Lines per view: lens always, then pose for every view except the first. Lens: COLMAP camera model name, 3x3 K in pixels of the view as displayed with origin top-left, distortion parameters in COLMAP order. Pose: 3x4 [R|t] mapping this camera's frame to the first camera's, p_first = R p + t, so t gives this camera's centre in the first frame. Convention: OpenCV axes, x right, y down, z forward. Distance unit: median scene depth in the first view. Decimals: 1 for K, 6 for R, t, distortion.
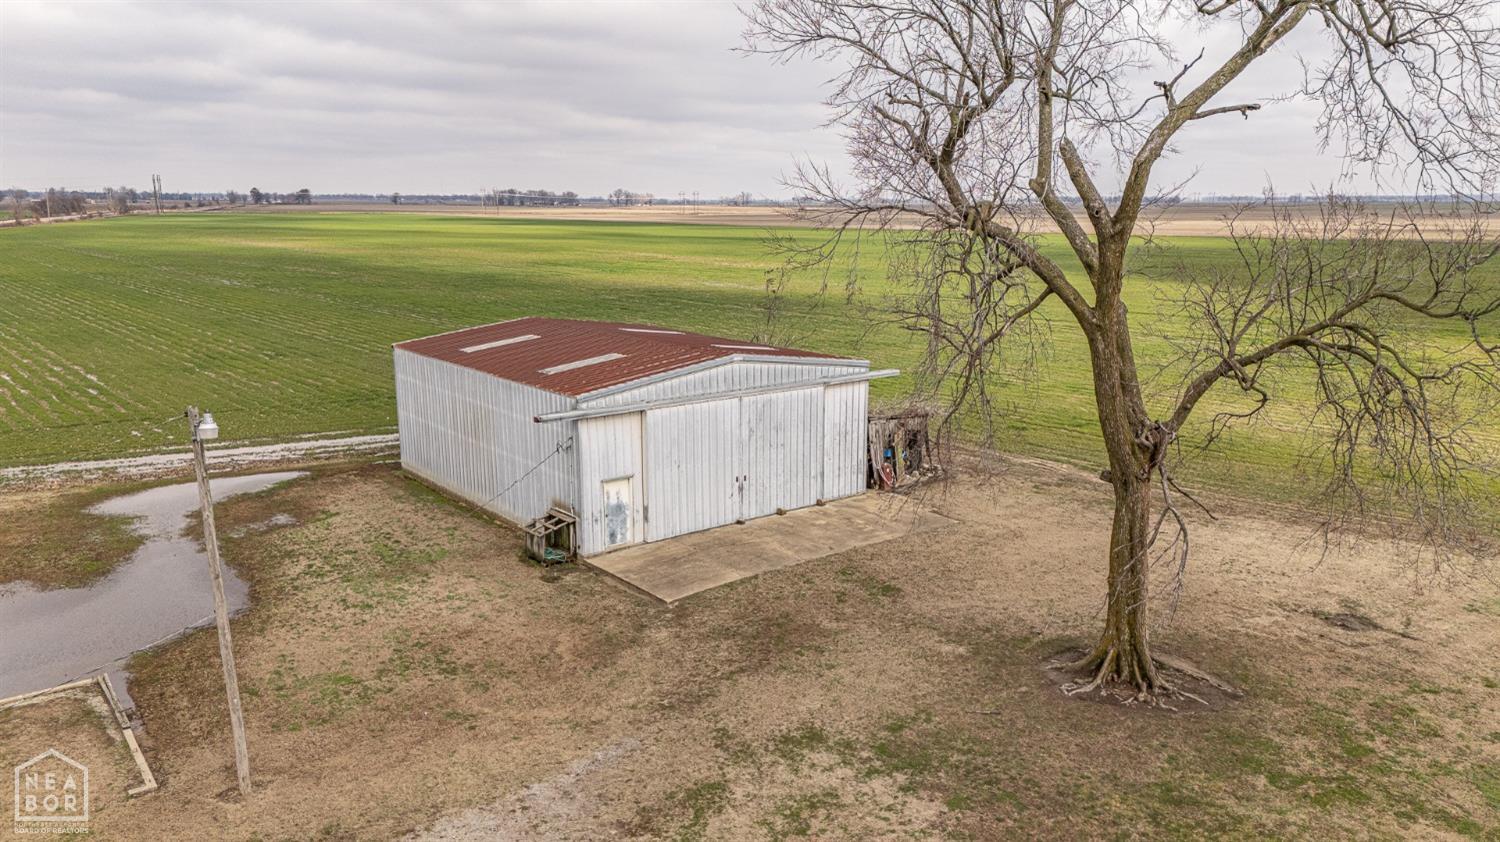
lens RADIAL K [[1092.5, 0, 757.7], [0, 1092.5, 416.7], [0, 0, 1]] dist [0.071235, -0.007443]
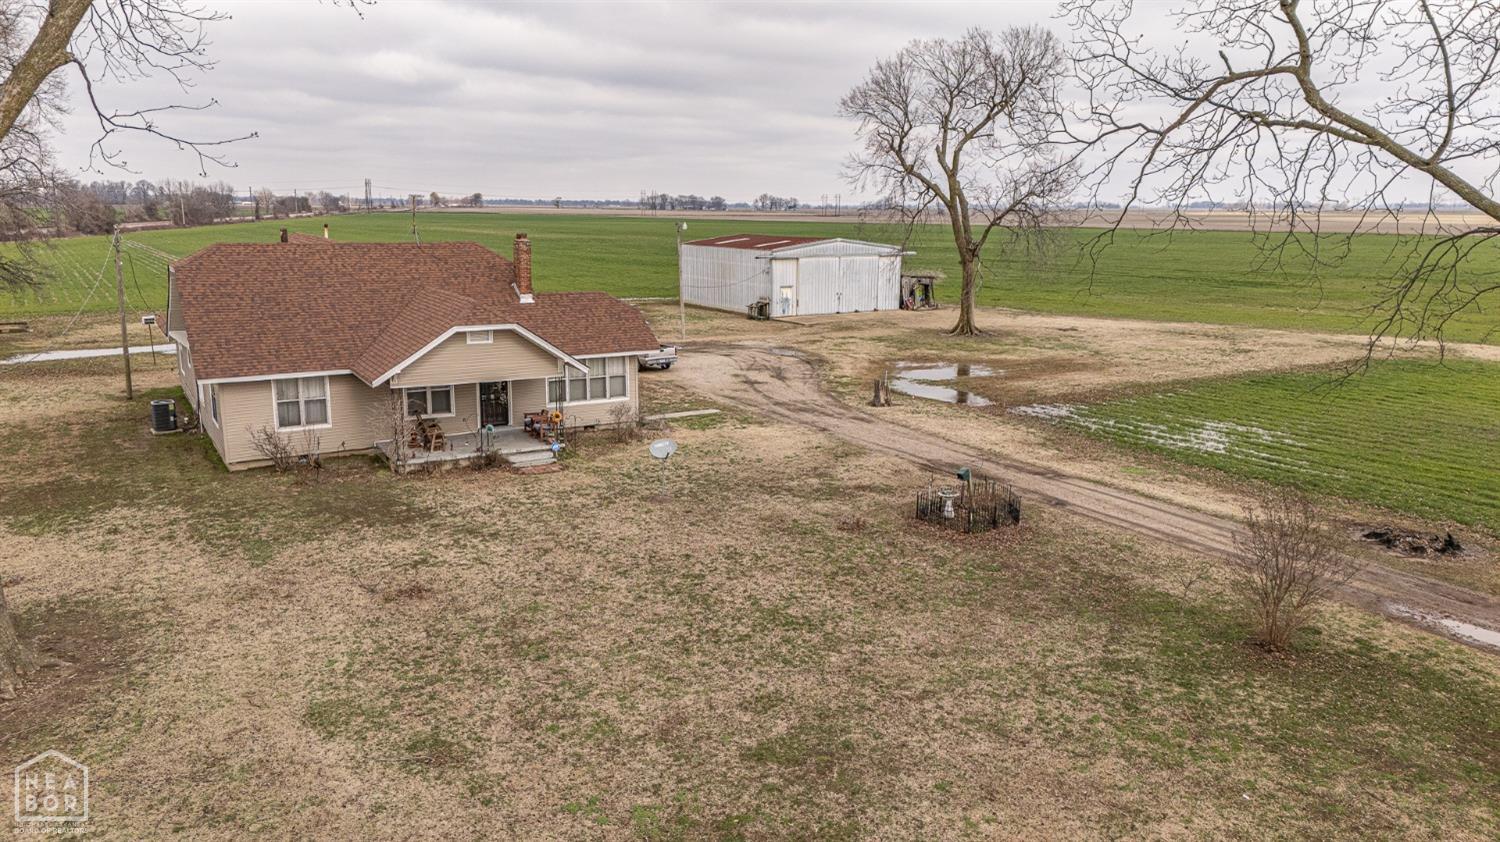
lens RADIAL K [[1092.5, 0, 742.2], [0, 1092.5, 427.2], [0, 0, 1]] dist [0.071235, -0.007443]
pose [[0.989987, 0.035712, -0.136568, 0.102193], [-0.035304, 0.999362, 0.005410, 0.316642], [0.136674, -0.000534, 0.990616, -1.243986]]
